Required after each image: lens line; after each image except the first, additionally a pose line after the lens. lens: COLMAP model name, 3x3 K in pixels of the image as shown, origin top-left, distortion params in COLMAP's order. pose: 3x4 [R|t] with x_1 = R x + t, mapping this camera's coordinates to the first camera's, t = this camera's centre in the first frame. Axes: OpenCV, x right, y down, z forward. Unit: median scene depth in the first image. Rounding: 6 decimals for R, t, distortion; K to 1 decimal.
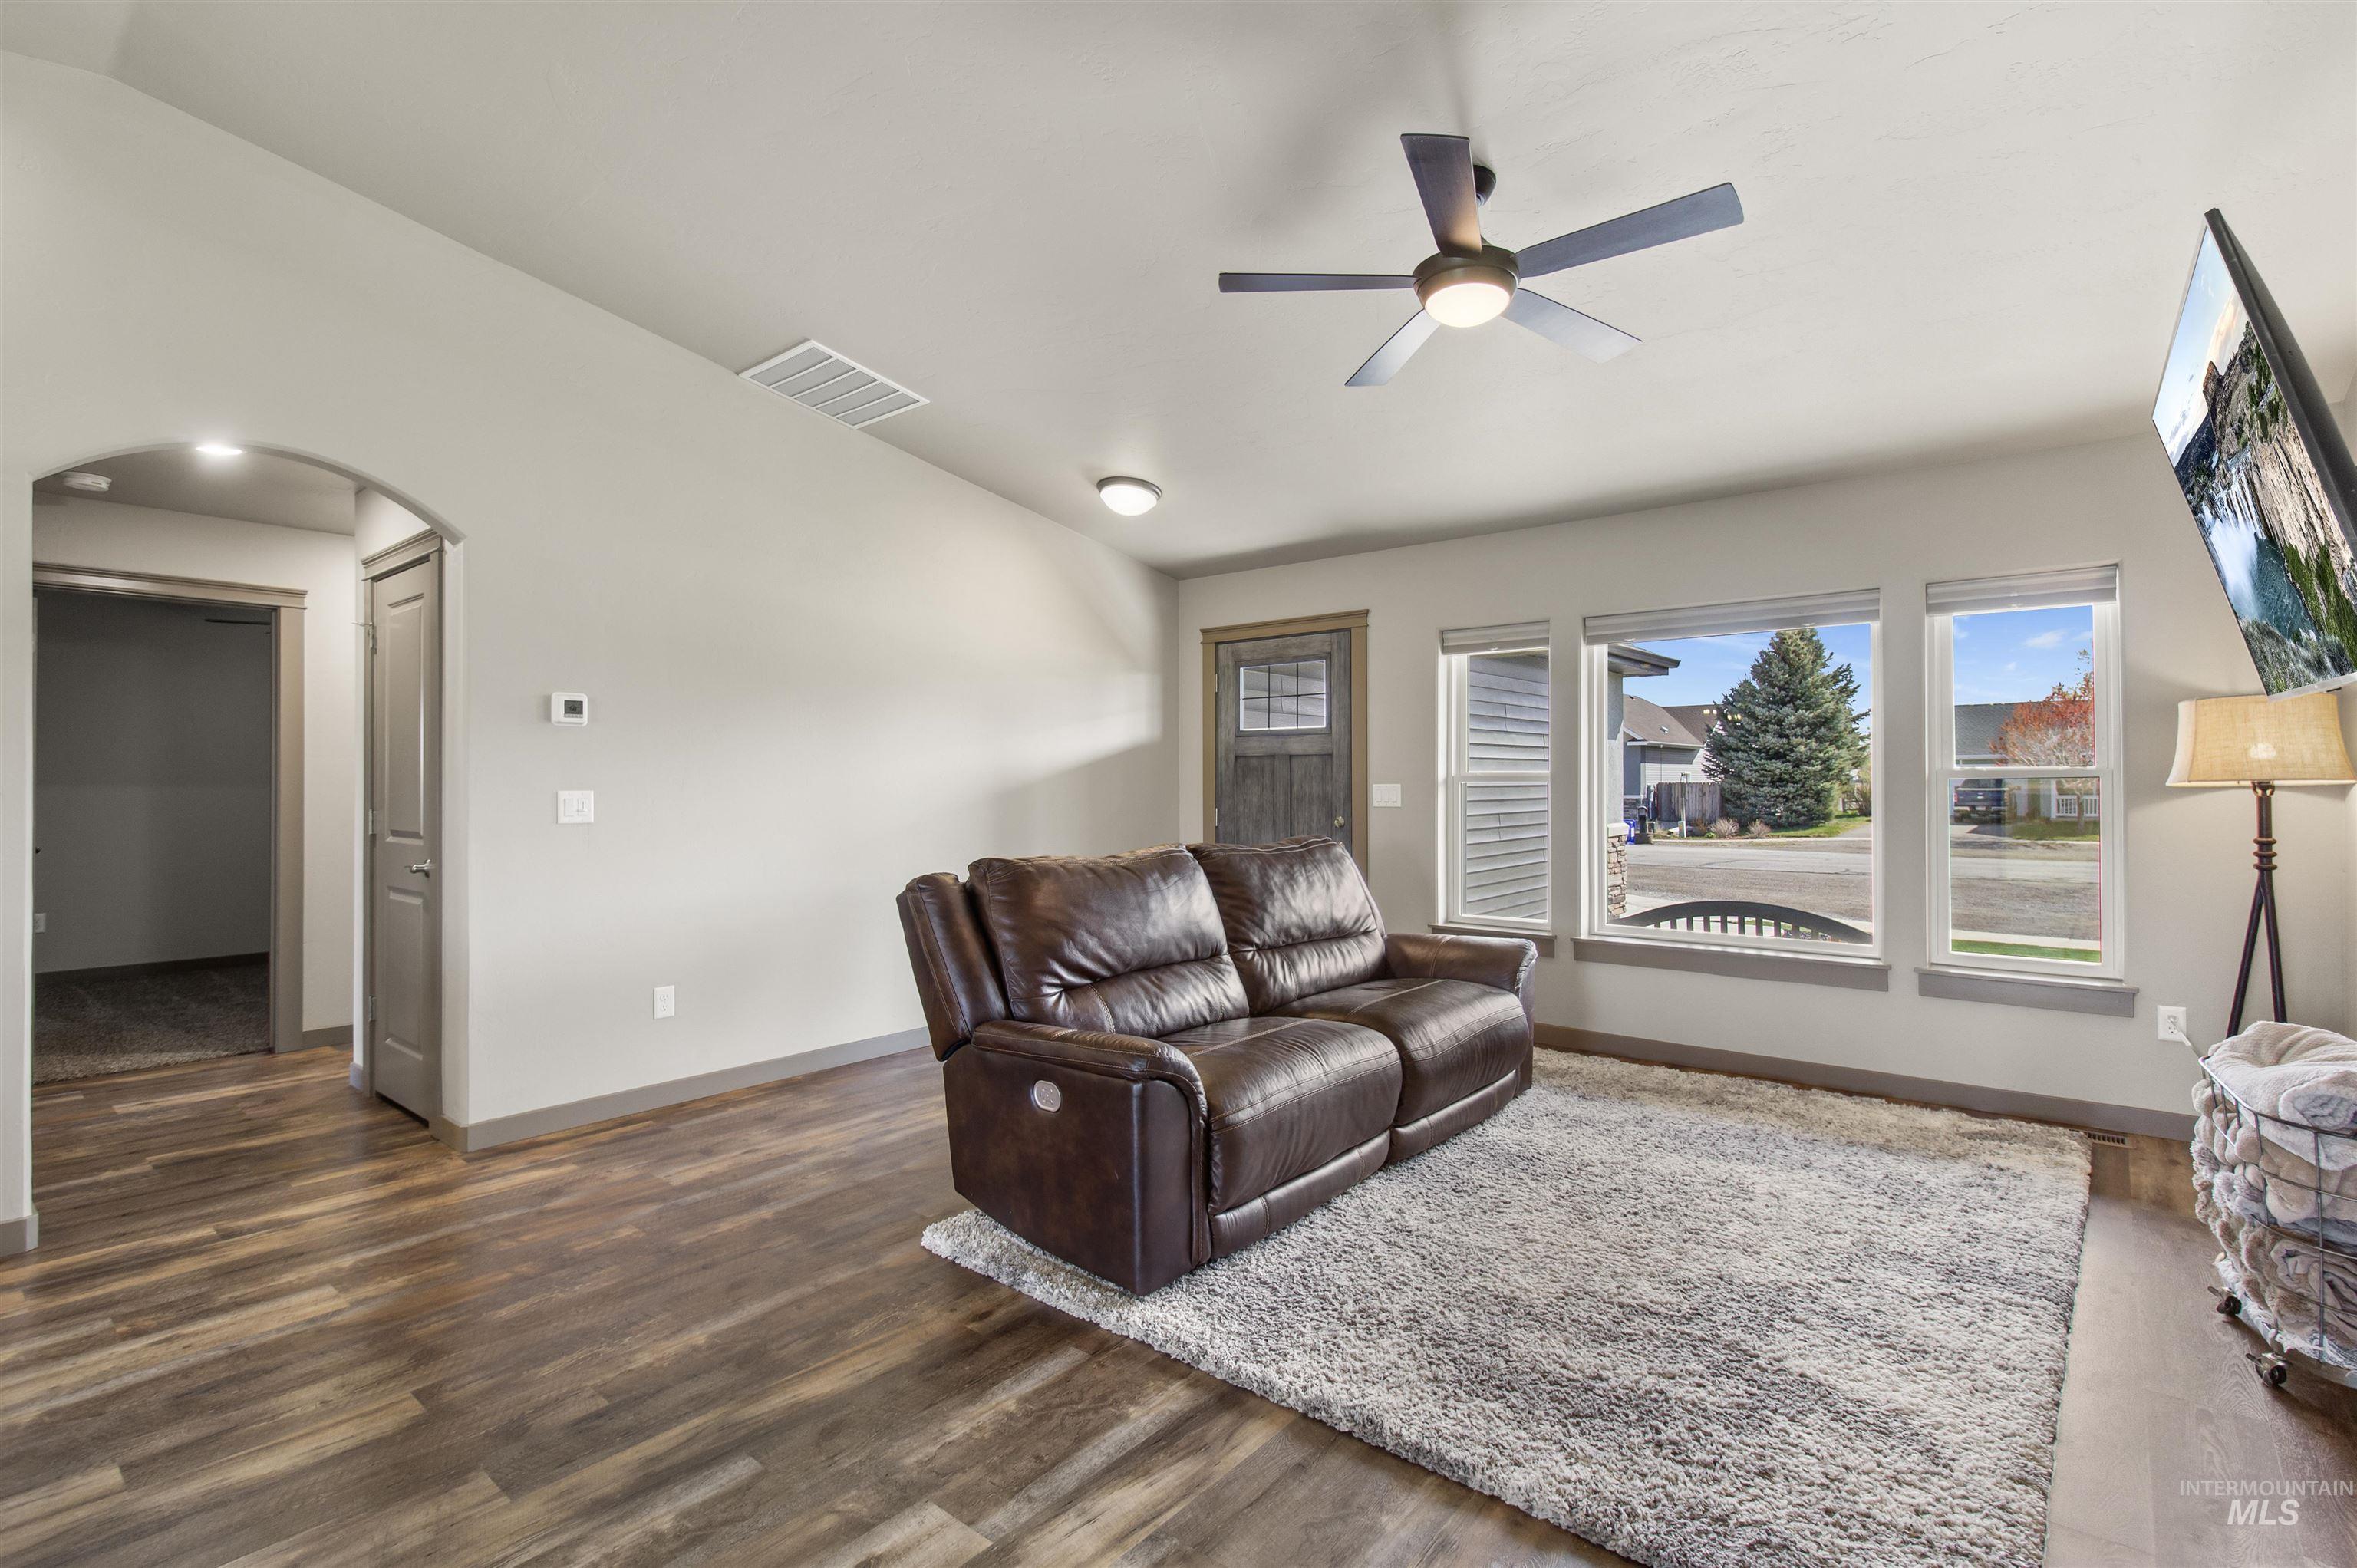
lens RADIAL K [[1095.9, 0, 1203.2], [0, 1095.9, 778.4], [0, 0, 1]] dist [-0.002411, 0.001636]
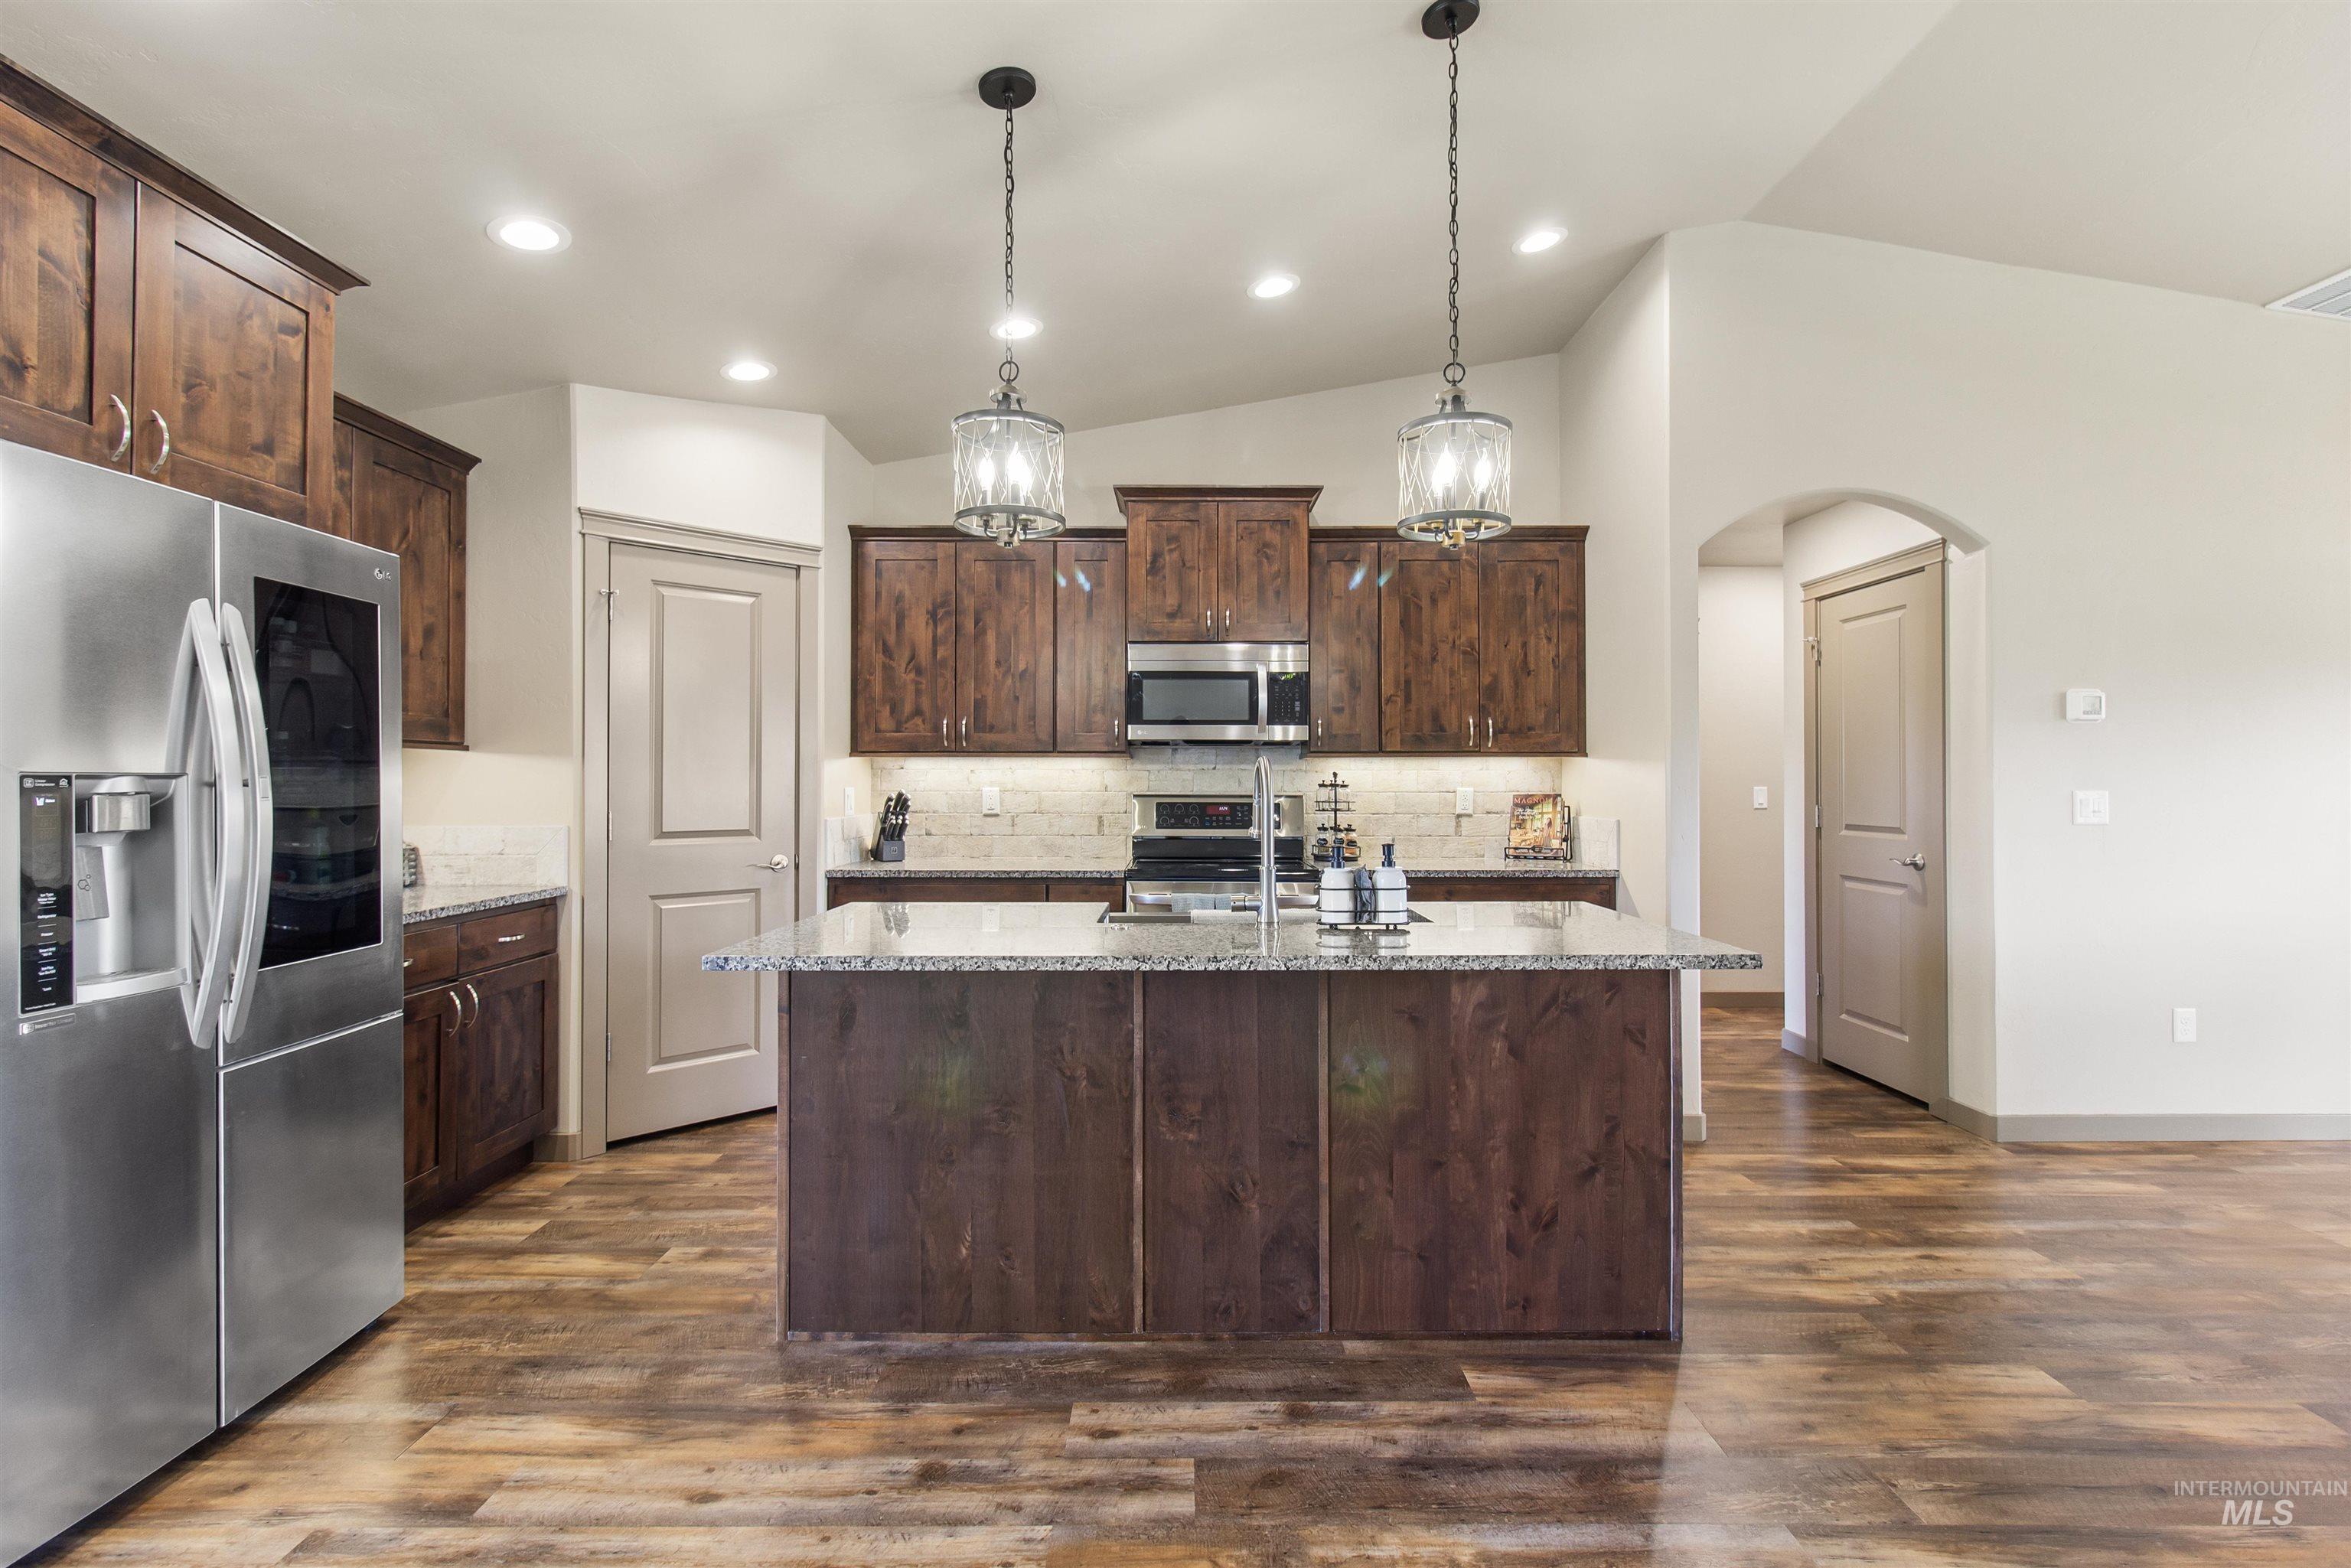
lens RADIAL K [[1093.2, 0, 1188.3], [0, 1093.2, 771.2], [0, 0, 1]] dist [-0.002411, 0.001636]
pose [[0.631176, -0.004363, -0.775628, -0.375471], [0.002079, 0.999990, -0.003933, -0.004028], [0.775637, 0.000869, 0.631178, -0.250904]]
